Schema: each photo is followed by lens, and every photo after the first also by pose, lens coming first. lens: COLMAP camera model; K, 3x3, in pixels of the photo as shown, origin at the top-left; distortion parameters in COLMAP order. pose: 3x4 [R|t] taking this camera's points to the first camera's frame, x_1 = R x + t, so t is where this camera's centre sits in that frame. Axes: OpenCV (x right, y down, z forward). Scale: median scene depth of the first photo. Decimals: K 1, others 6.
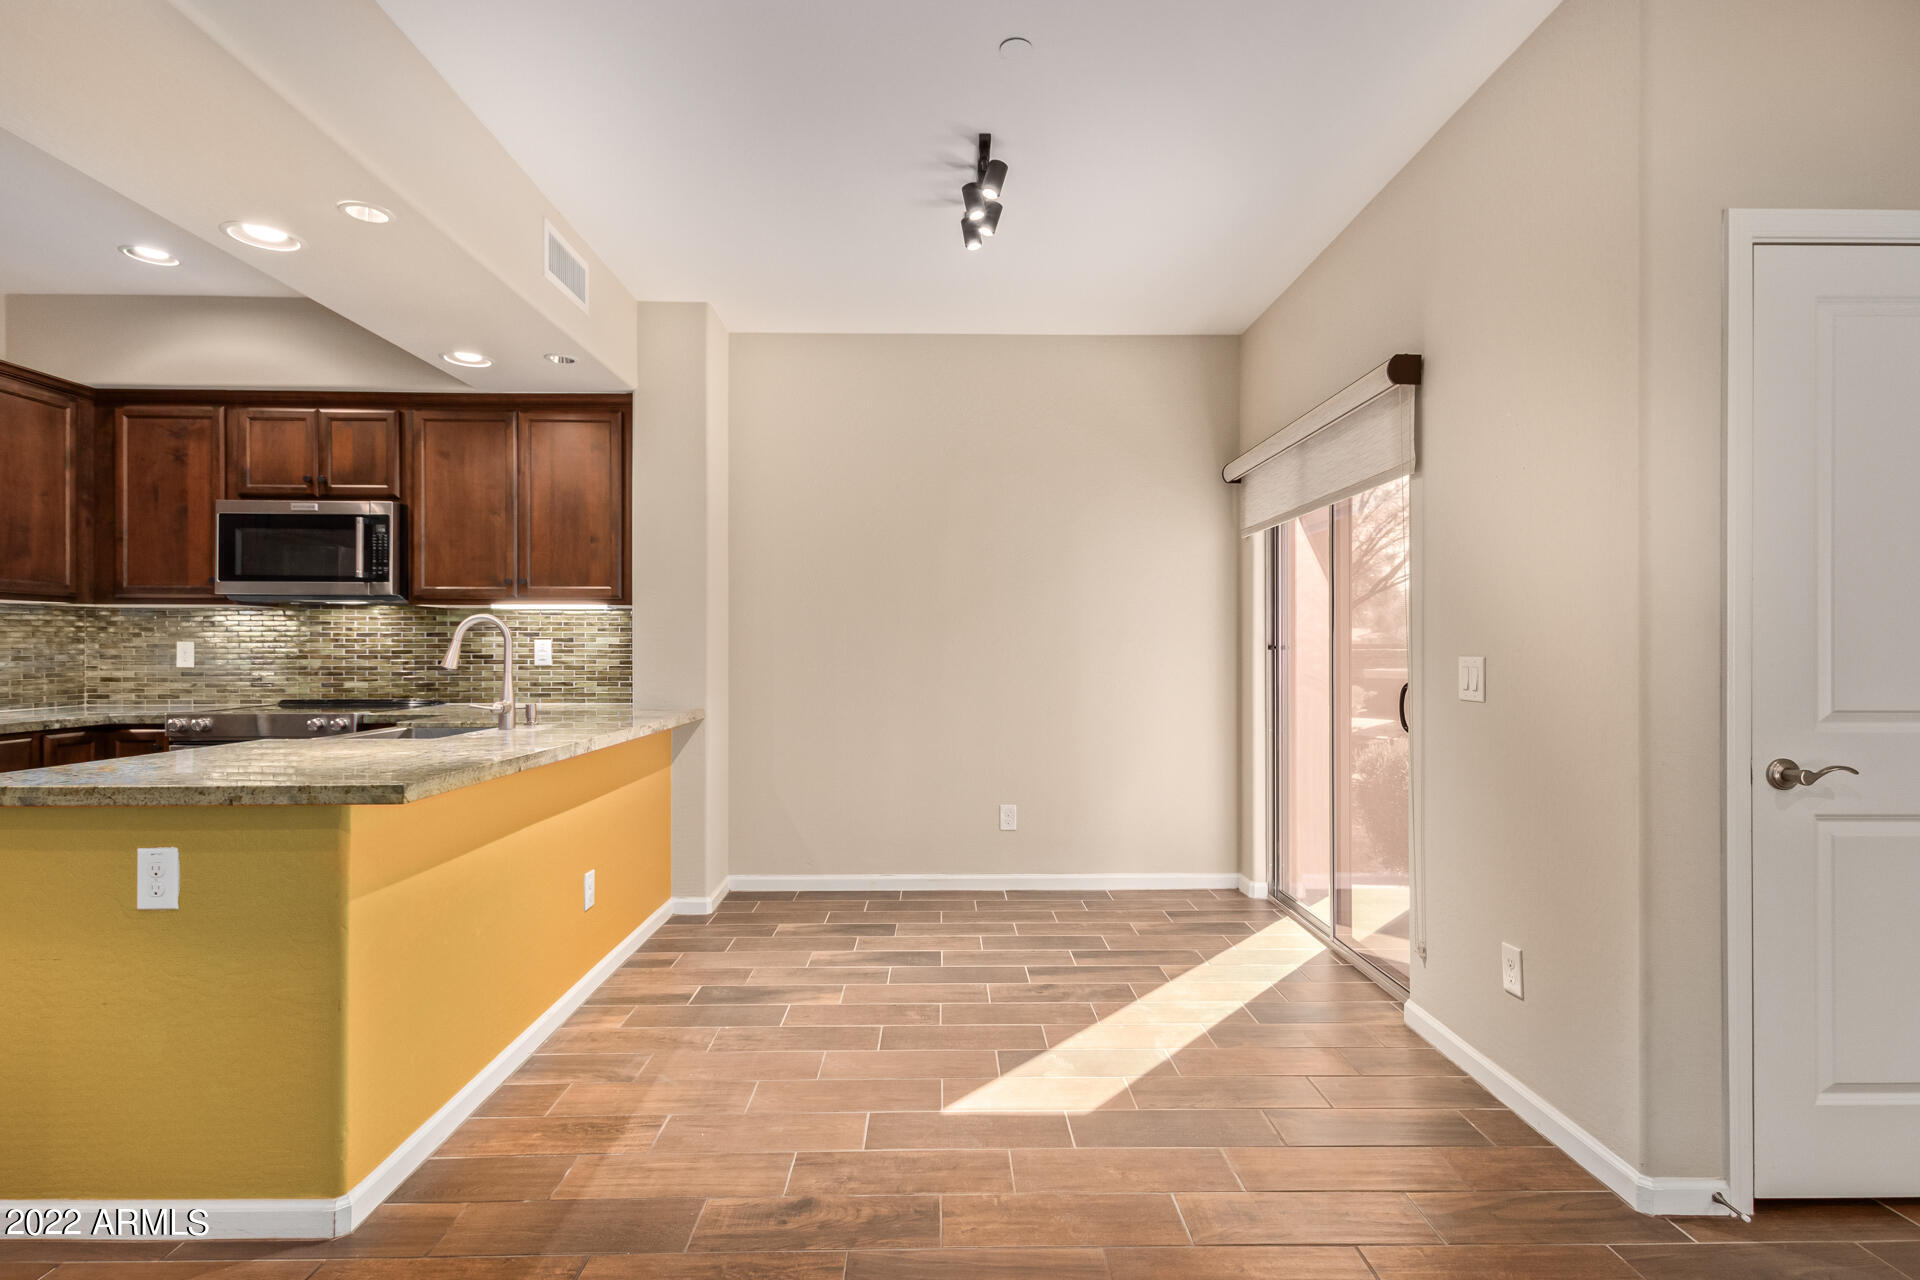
lens RADIAL K [[937.3, 0, 954.4], [0, 937.3, 648.3], [0, 0, 1]] dist [0.024623, -0.009087]
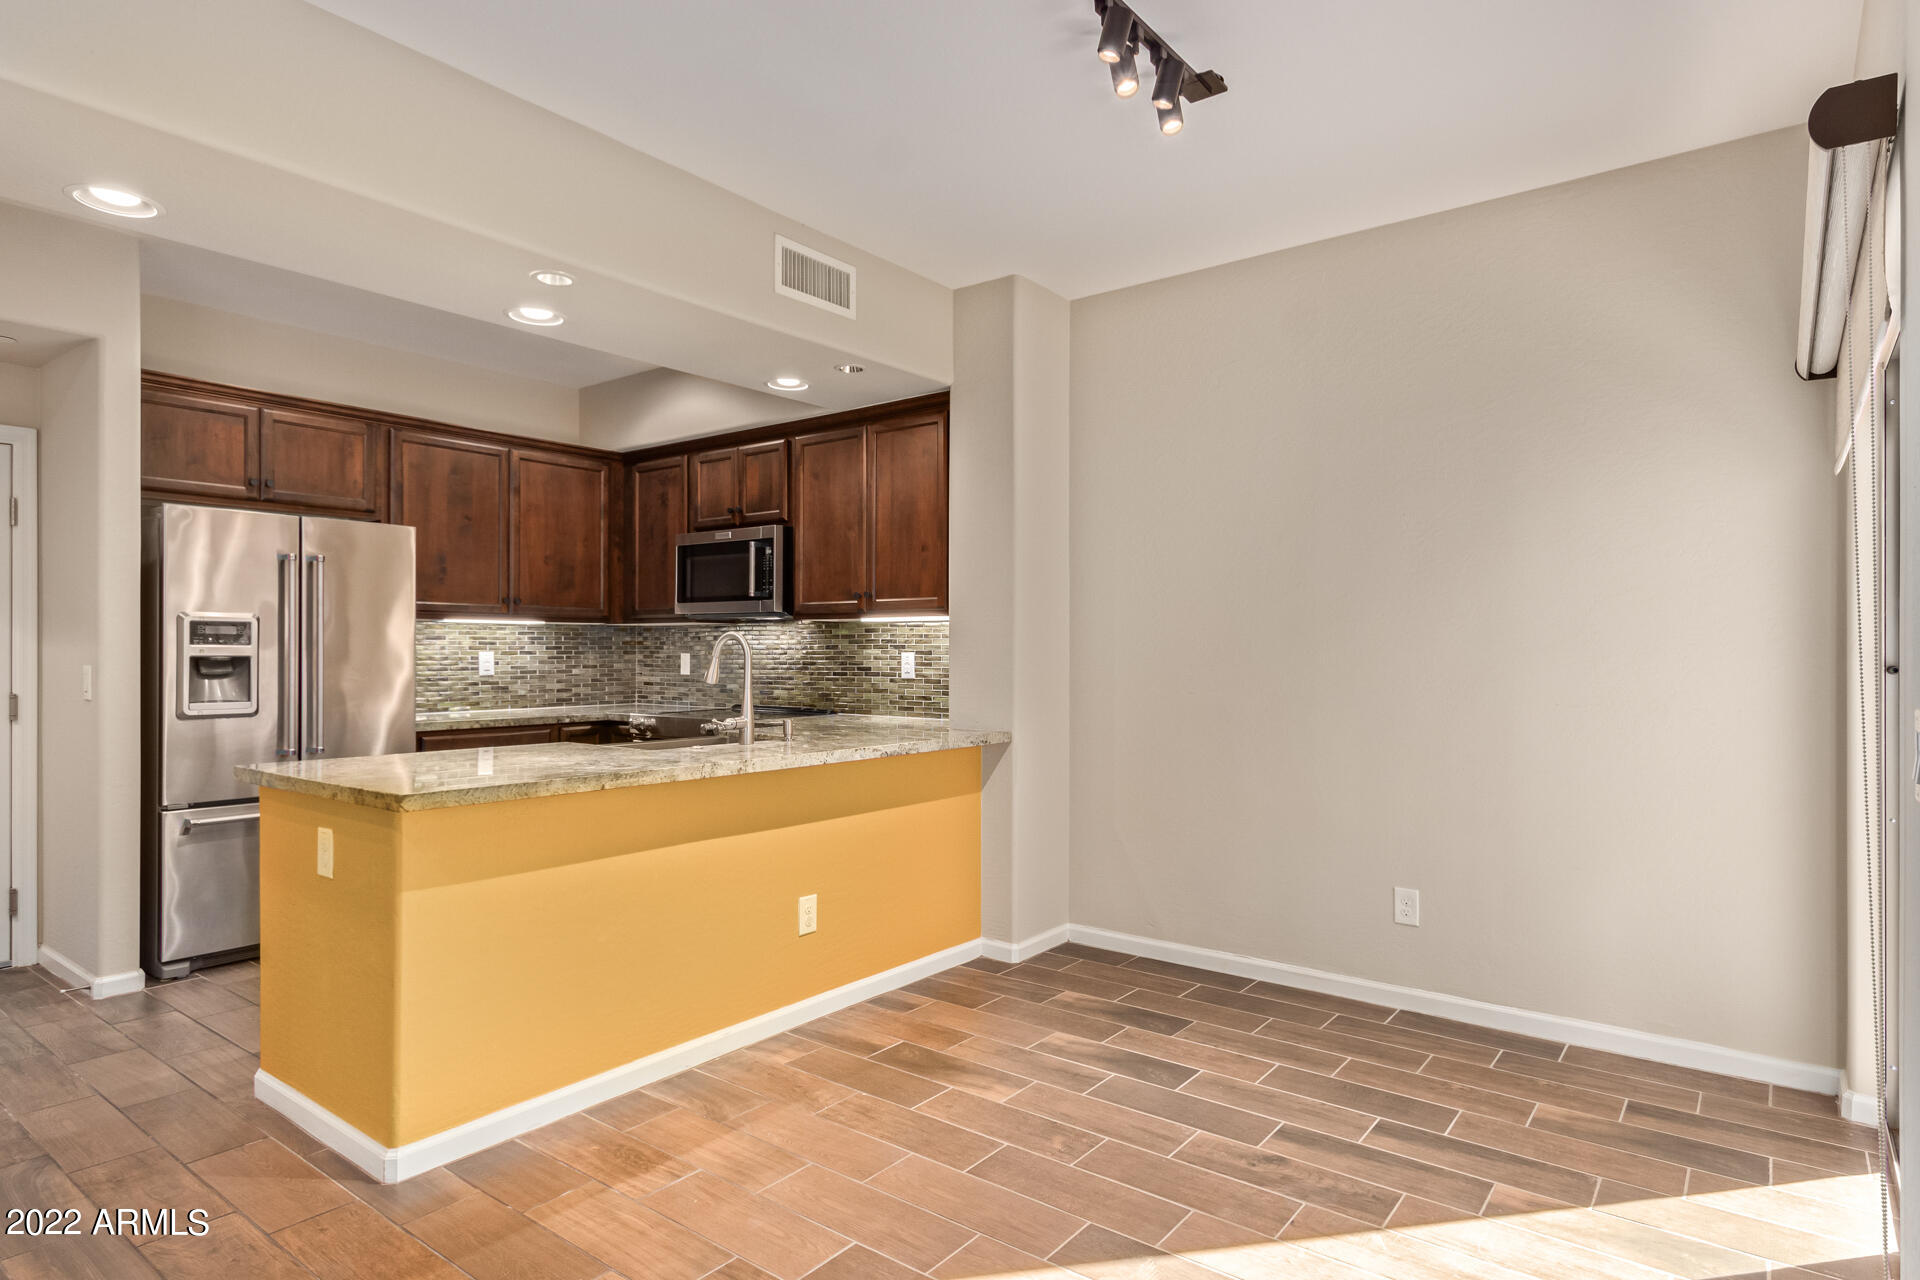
lens RADIAL K [[1041.2, 0, 957.2], [0, 1041.2, 652.8], [0, 0, 1]] dist [0.016112, -0.003849]
pose [[0.780443, 0.001768, -0.625224, 0.306737], [-0.000457, 0.999997, 0.002257, -0.011672], [0.625227, -0.001476, 0.780442, 0.196869]]
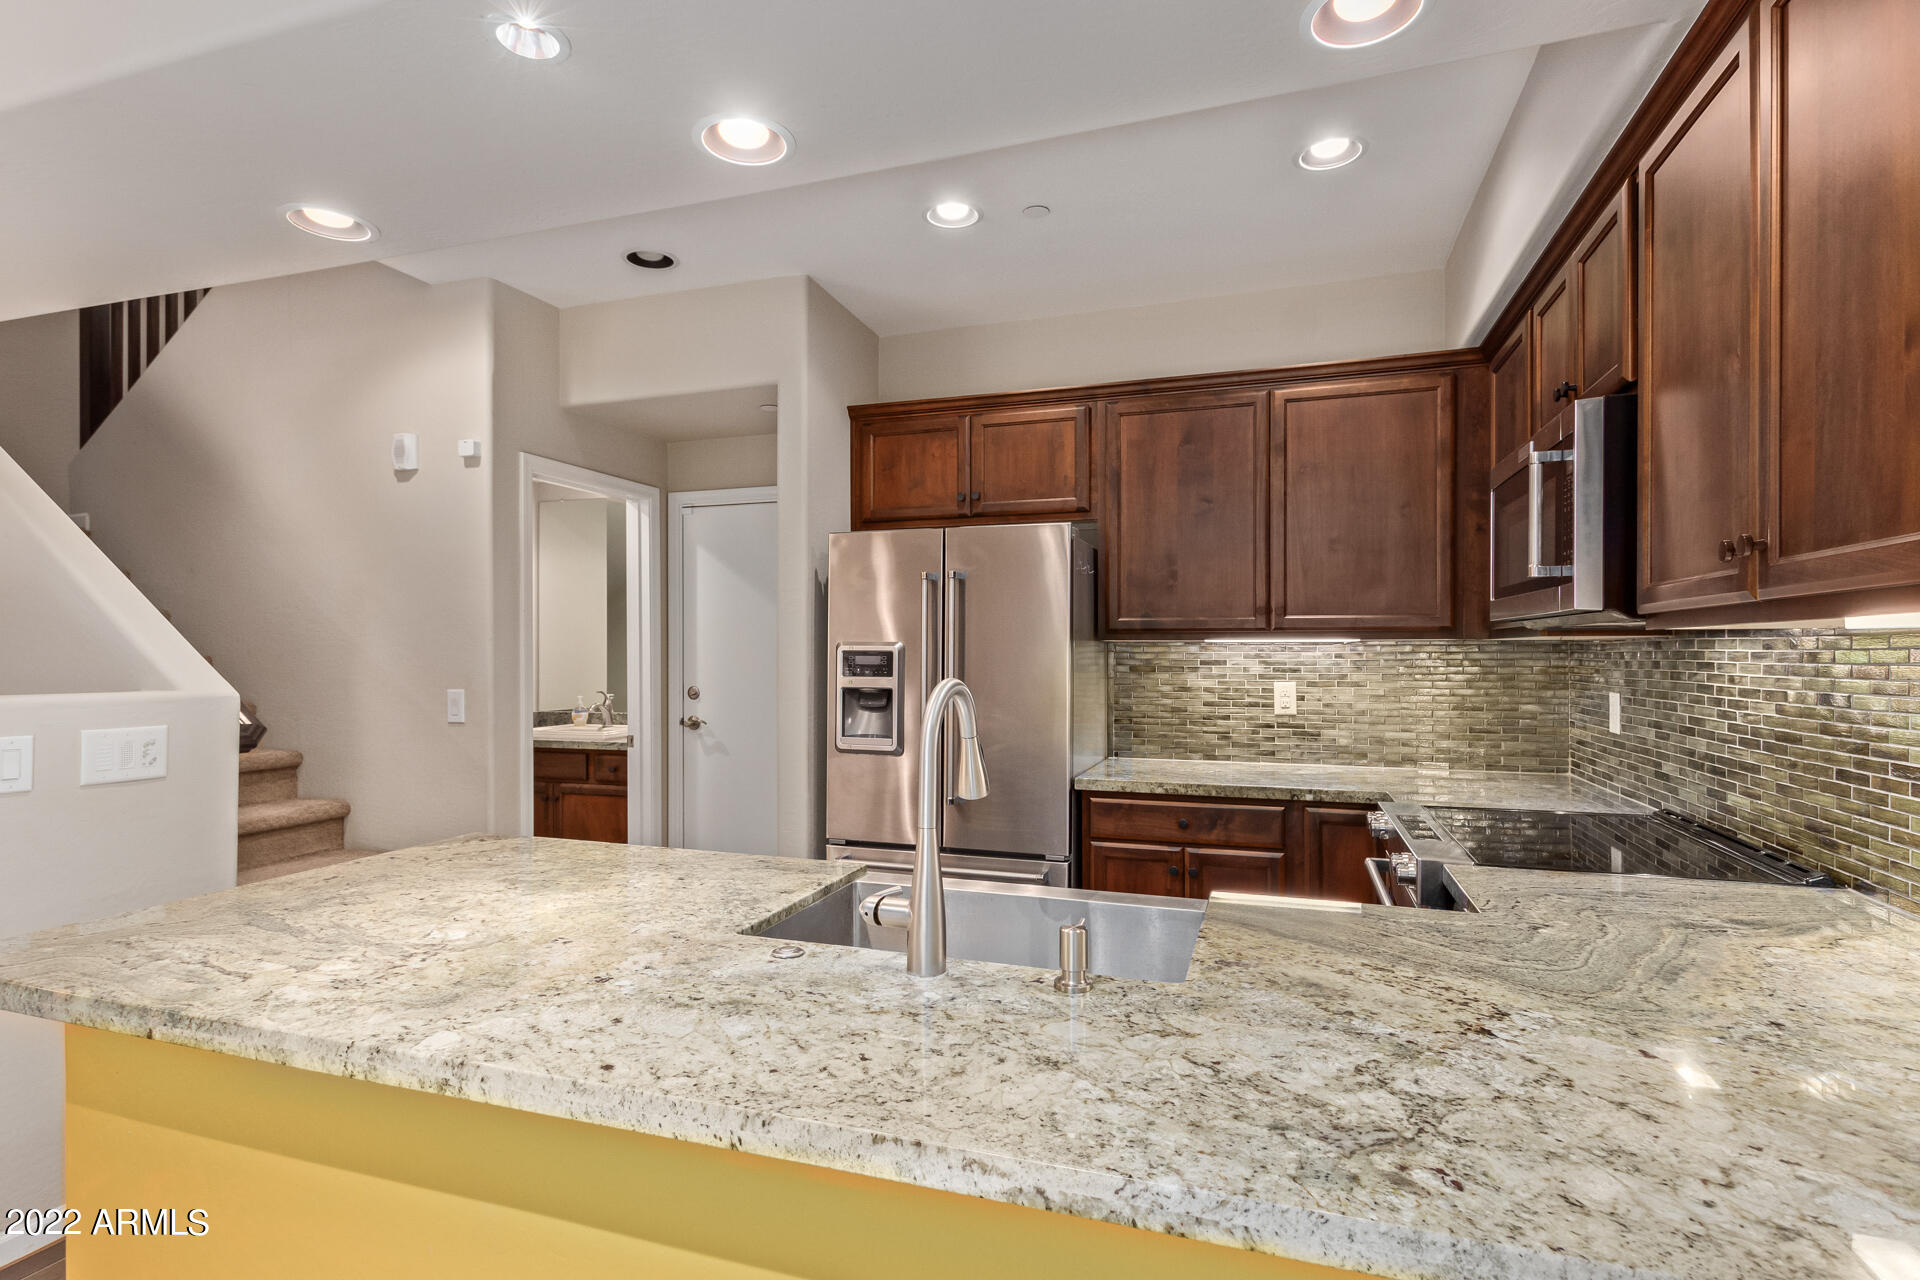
lens RADIAL K [[937.3, 0, 958.8], [0, 937.3, 646.0], [0, 0, 1]] dist [0.024623, -0.009087]
pose [[-0.339512, -0.006053, -0.940582, -0.078466], [0.001418, 0.999975, -0.006947, -0.036451], [0.940601, -0.003693, -0.339495, 0.862782]]
